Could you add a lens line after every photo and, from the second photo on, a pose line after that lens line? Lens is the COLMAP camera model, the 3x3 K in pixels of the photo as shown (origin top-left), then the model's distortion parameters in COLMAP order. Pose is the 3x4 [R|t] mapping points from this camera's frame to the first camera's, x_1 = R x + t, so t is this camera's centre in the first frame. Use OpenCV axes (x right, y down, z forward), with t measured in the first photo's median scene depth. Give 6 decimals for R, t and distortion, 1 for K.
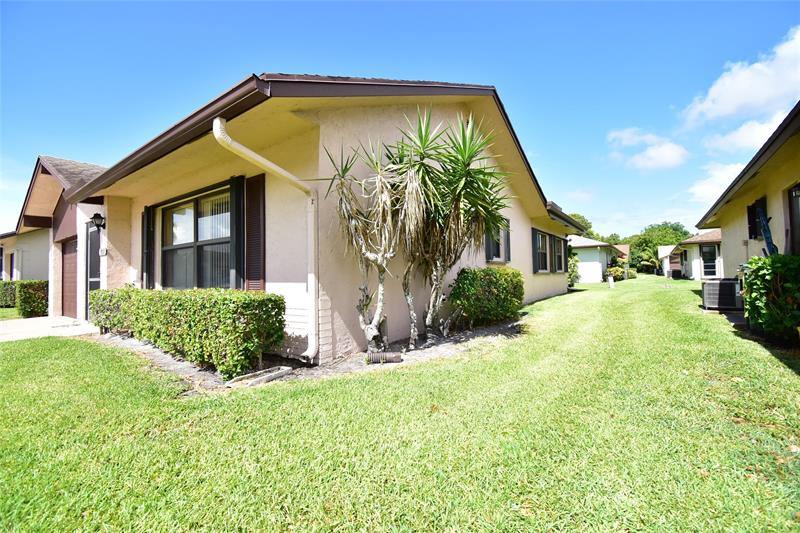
lens RADIAL K [[351.0, 0, 403.1], [0, 351.0, 264.5], [0, 0, 1]] dist [0.020180, -0.026097]
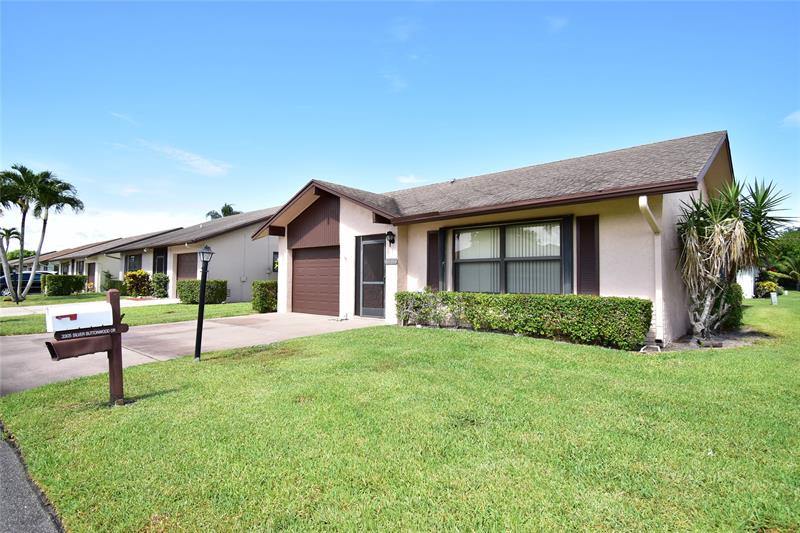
lens RADIAL K [[428.9, 0, 403.1], [0, 428.9, 264.7], [0, 0, 1]] dist [0.014791, -0.025619]
pose [[0.993955, 0.024794, -0.106949, -0.458687], [-0.025593, 0.999654, -0.006103, -0.011267], [0.106761, 0.008803, 0.994246, -0.379351]]
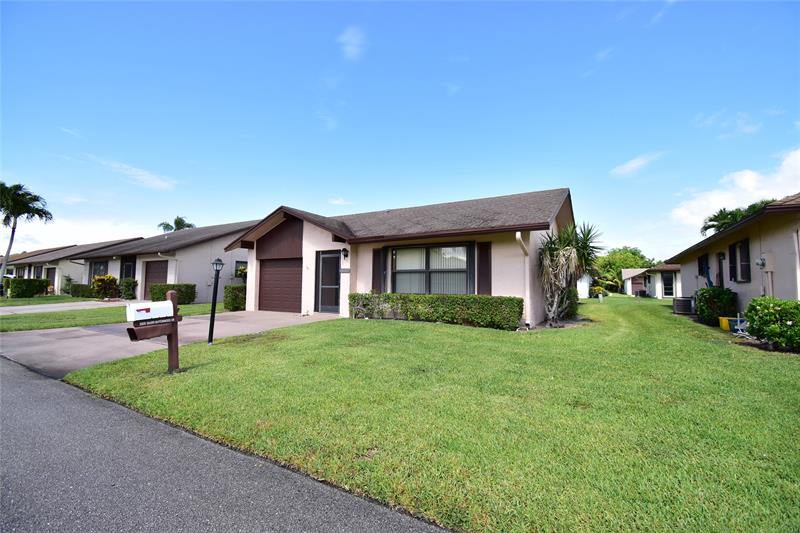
lens RADIAL K [[351.0, 0, 403.1], [0, 351.0, 264.5], [0, 0, 1]] dist [0.020180, -0.026097]
pose [[0.995571, 0.036821, 0.086504, -0.513540], [-0.033998, 0.998847, -0.033882, -0.012675], [-0.087652, 0.030791, 0.995675, -0.504323]]
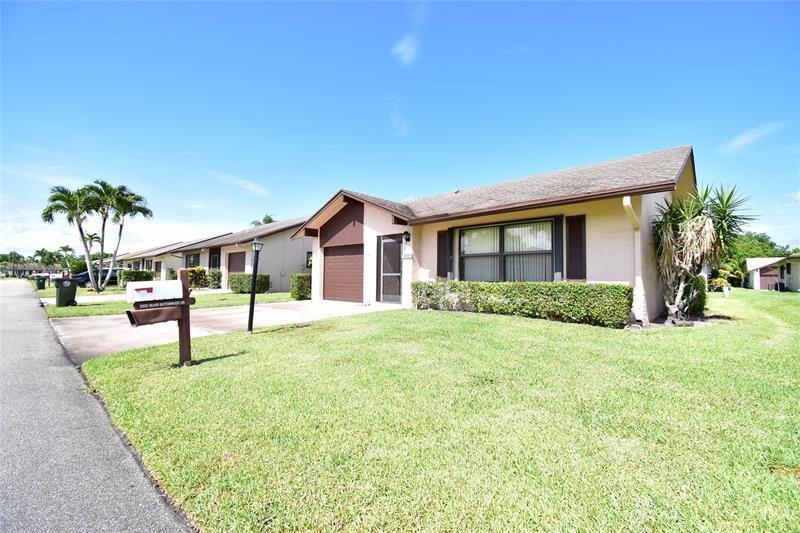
lens RADIAL K [[351.0, 0, 403.1], [0, 351.0, 264.5], [0, 0, 1]] dist [0.020180, -0.026097]
pose [[0.991658, 0.027287, -0.125972, -0.481794], [-0.028762, 0.999537, -0.009905, 0.010463], [0.125644, 0.013446, 0.991984, -0.363442]]
